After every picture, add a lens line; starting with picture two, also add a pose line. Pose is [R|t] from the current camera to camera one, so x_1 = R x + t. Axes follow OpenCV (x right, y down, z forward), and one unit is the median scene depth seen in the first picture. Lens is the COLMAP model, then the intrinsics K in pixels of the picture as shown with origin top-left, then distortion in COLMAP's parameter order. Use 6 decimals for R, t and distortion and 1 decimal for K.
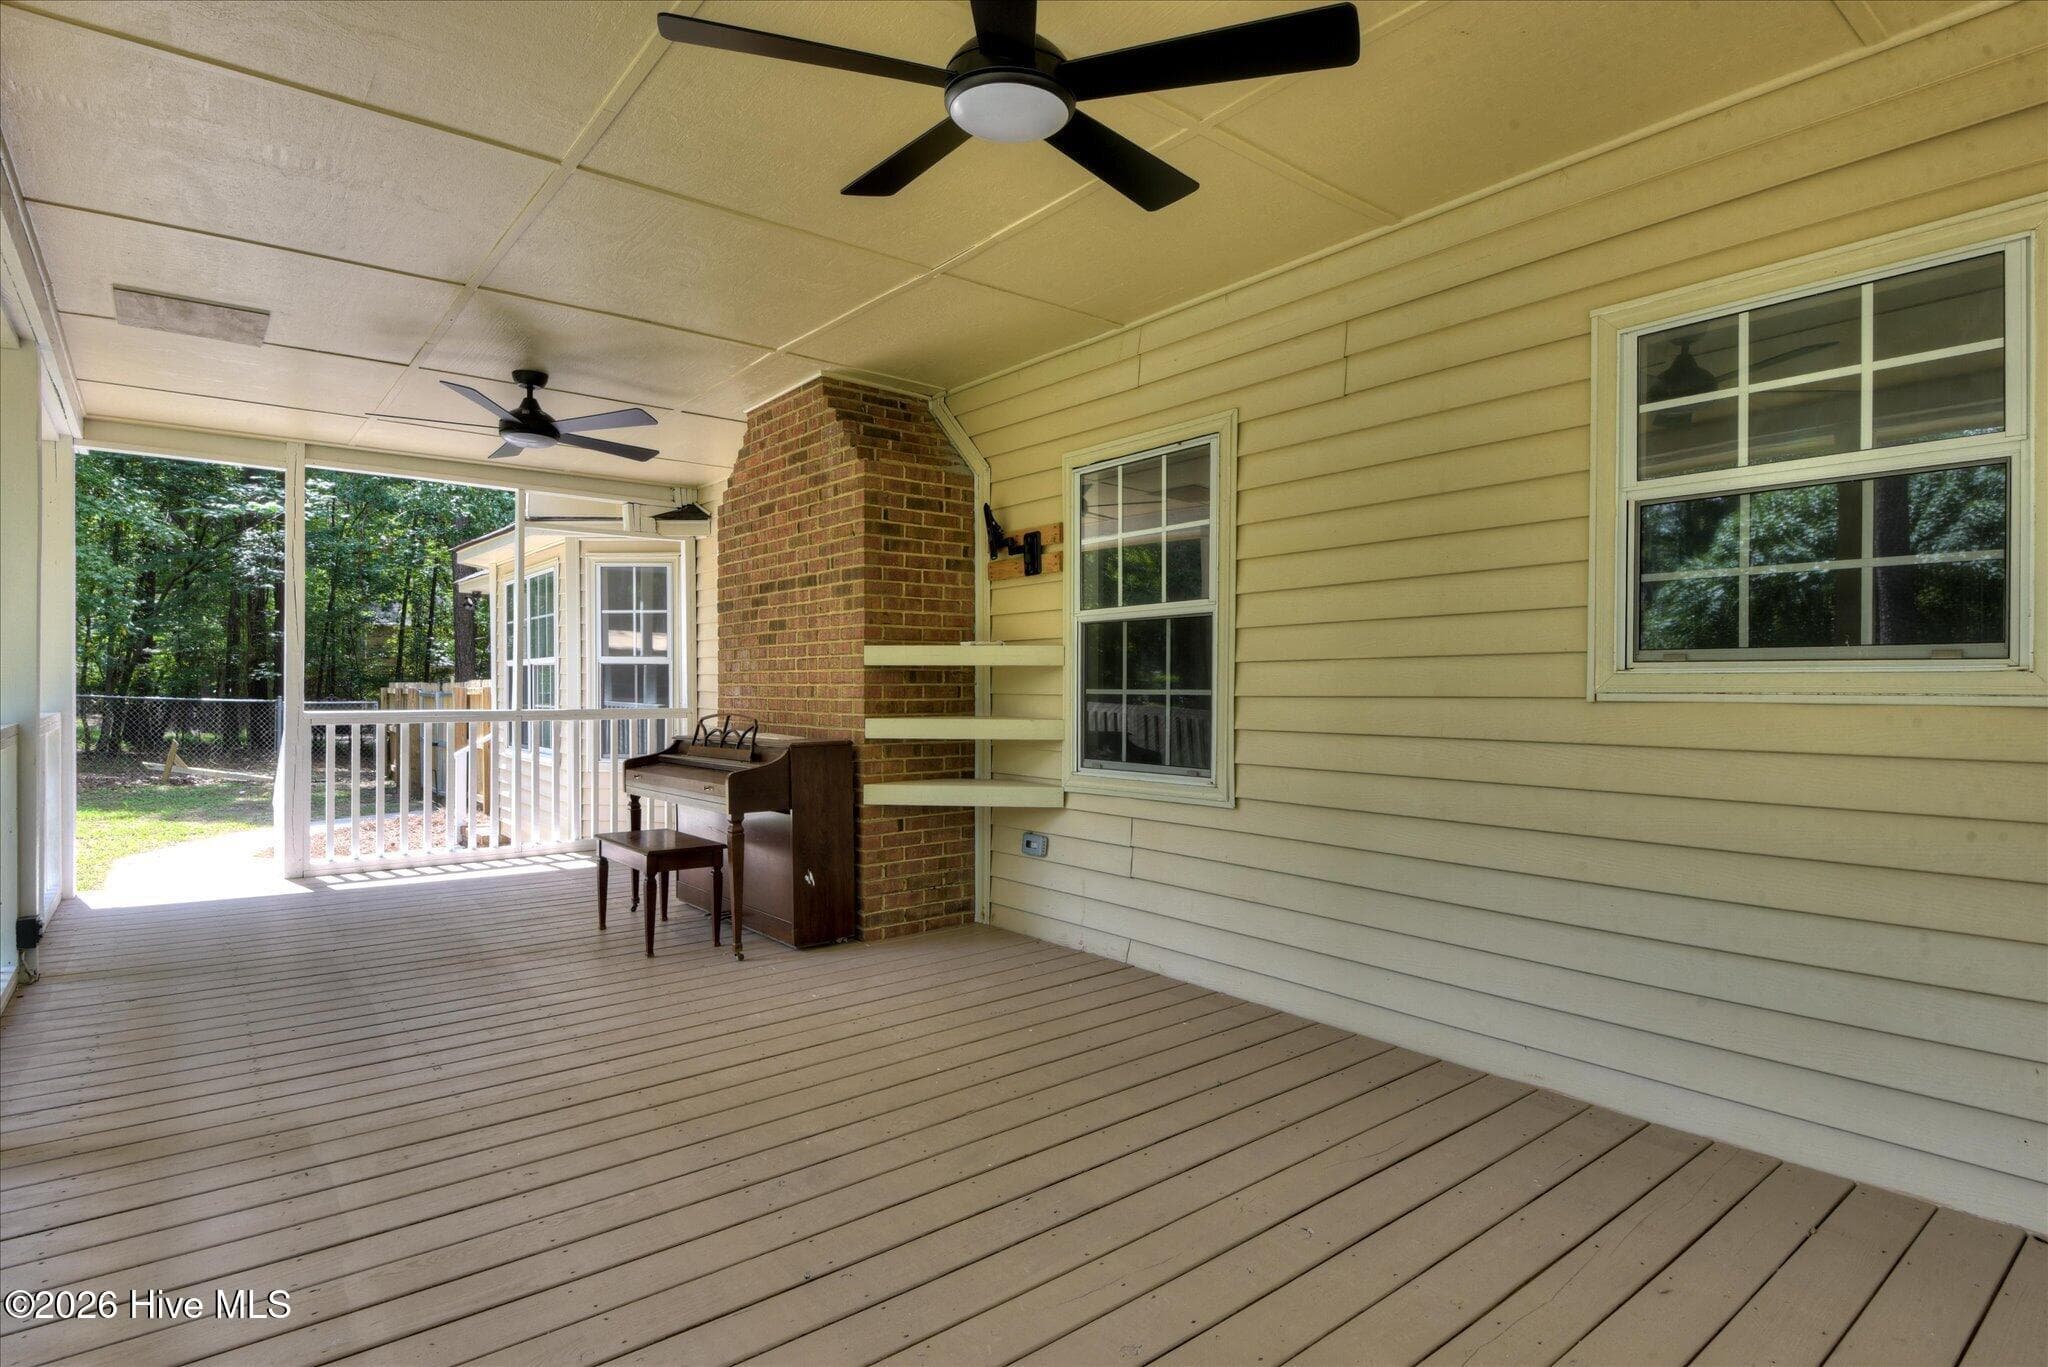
lens RADIAL K [[1040.0, 0, 1039.2], [0, 1040.0, 686.4], [0, 0, 1]] dist [0.000585, 0.000031]
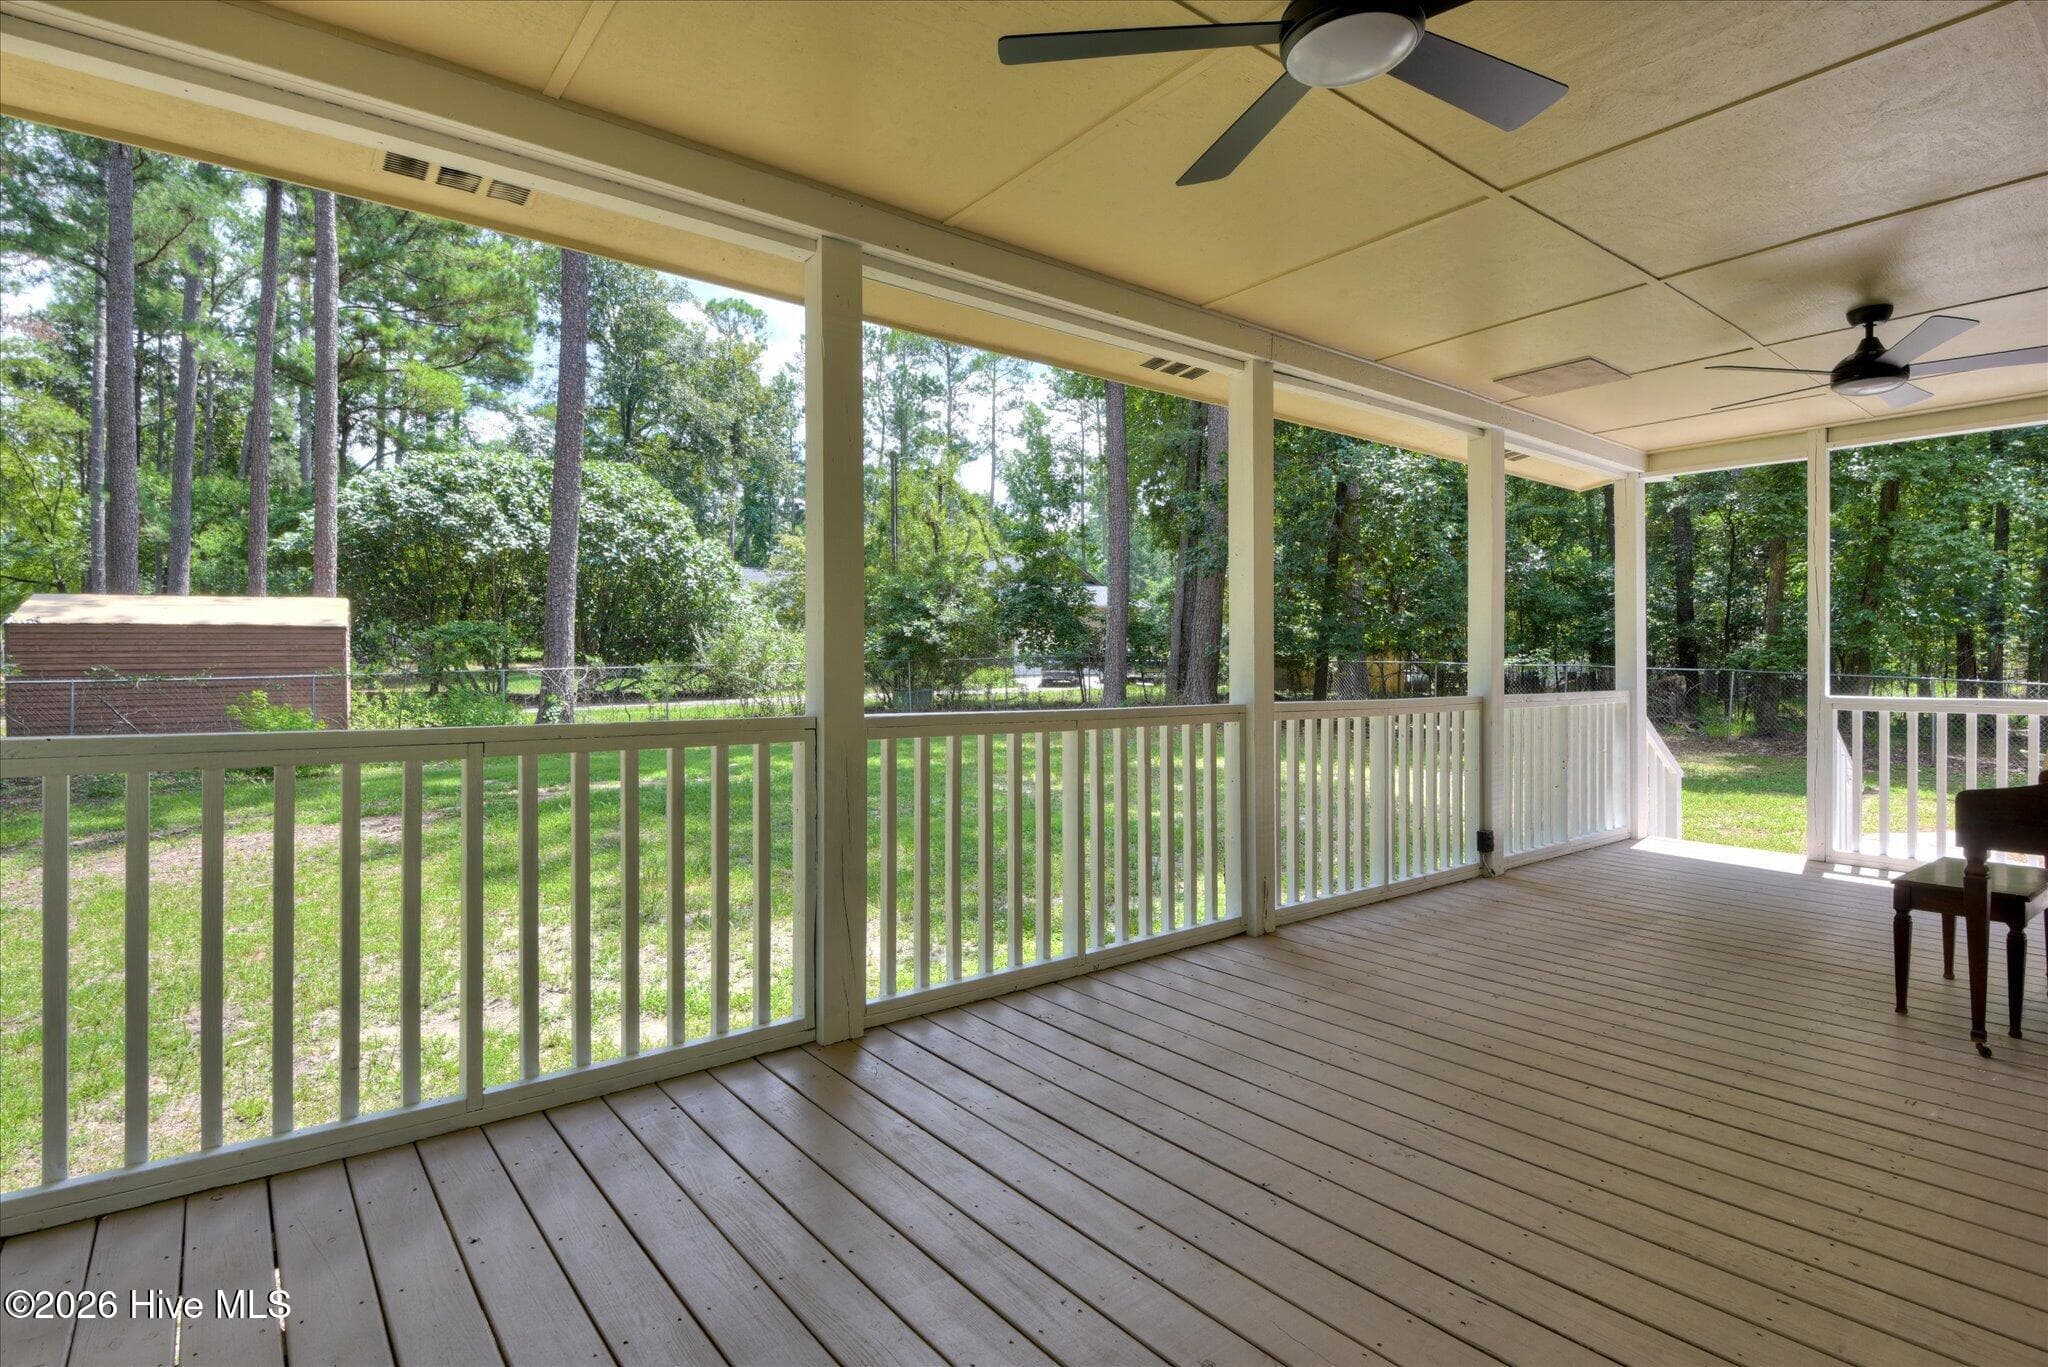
lens RADIAL K [[1040.0, 0, 1039.2], [0, 1040.0, 686.4], [0, 0, 1]] dist [0.000585, 0.000031]
pose [[-0.009284, 0.017077, -0.999811, 0.400922], [-0.002245, 0.999851, 0.017099, -0.000826], [0.999954, 0.002403, -0.009244, 0.334374]]
